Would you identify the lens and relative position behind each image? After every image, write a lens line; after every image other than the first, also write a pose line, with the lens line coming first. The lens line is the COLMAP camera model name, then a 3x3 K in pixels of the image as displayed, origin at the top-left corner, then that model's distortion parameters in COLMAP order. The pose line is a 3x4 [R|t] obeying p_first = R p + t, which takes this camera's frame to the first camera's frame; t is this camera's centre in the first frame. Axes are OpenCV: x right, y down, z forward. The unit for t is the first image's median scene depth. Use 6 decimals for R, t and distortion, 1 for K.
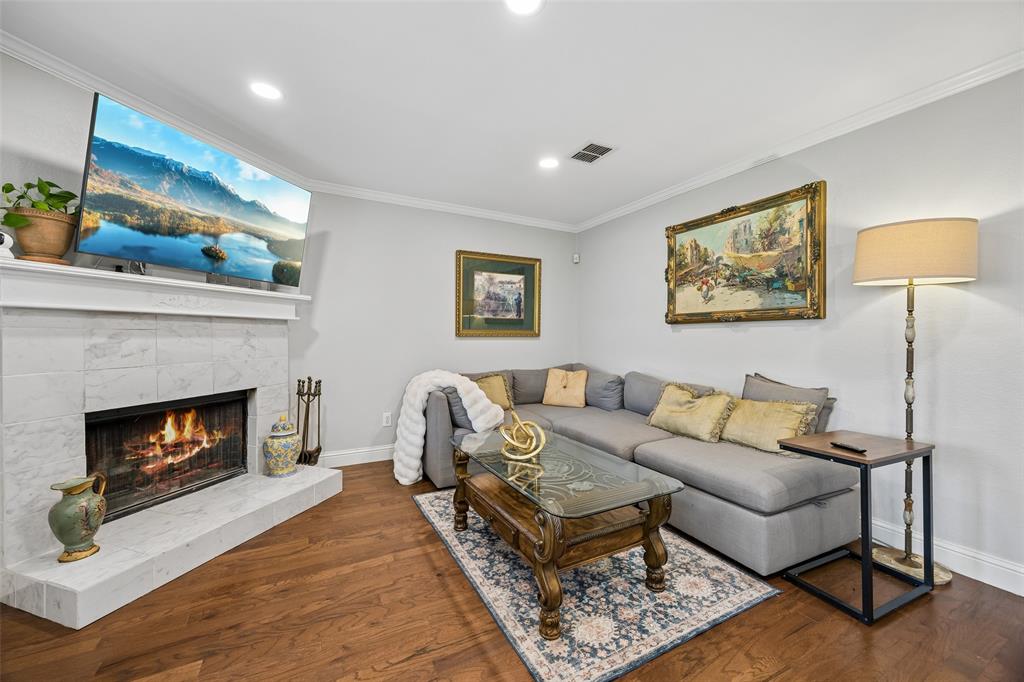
lens RADIAL K [[395.8, 0, 512.3], [0, 395.8, 337.4], [0, 0, 1]] dist [-0.003833, 0.001309]
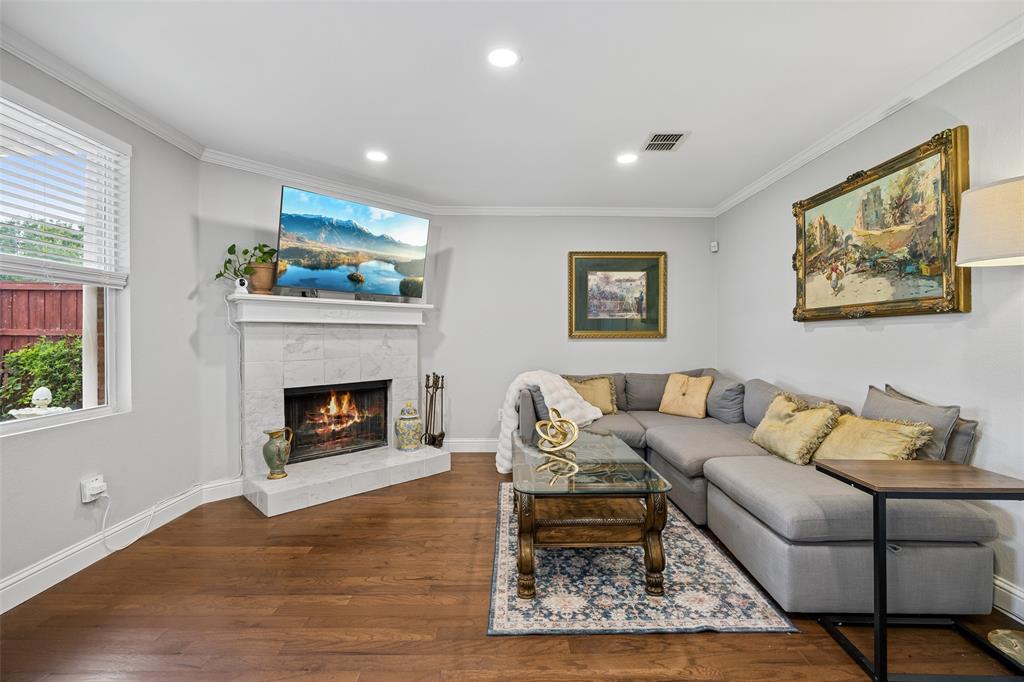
lens RADIAL K [[449.9, 0, 516.3], [0, 449.9, 336.2], [0, 0, 1]] dist [-0.019565, 0.001886]
pose [[0.888056, -0.005737, -0.459700, 0.425939], [0.003229, 0.999975, -0.006242, -0.000536], [0.459725, 0.004059, 0.888052, -0.113628]]
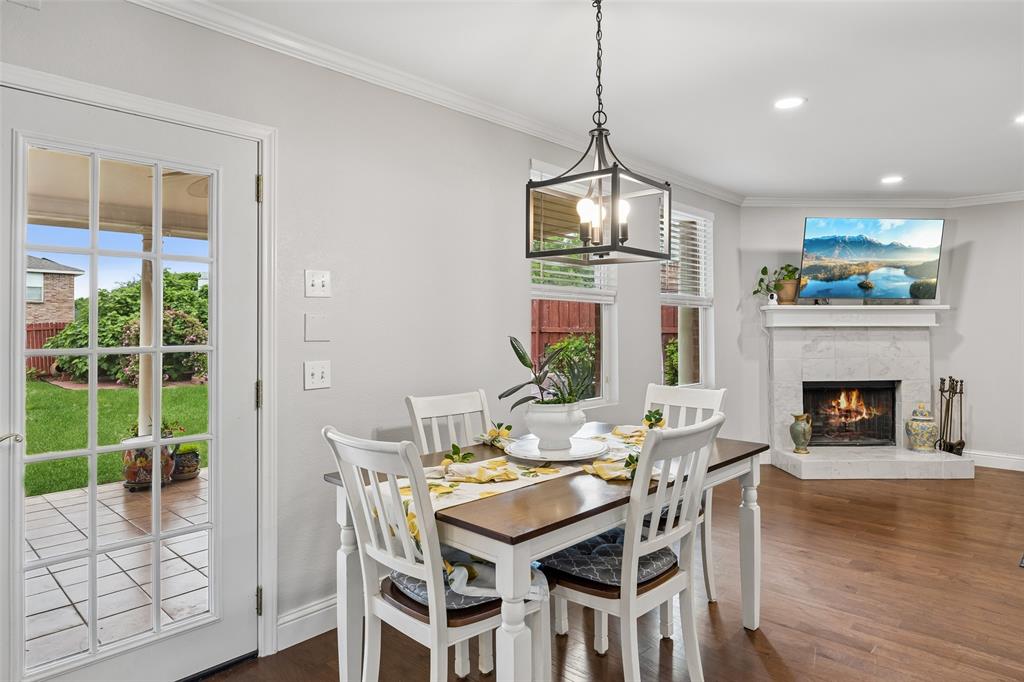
lens RADIAL K [[608.4, 0, 523.9], [0, 608.4, 315.7], [0, 0, 1]] dist [-0.000711, 0.005913]
pose [[0.325768, -0.025964, -0.945093, 0.958024], [-0.002085, 0.999601, -0.028180, -0.028405], [0.945447, 0.011151, 0.325584, -0.934512]]
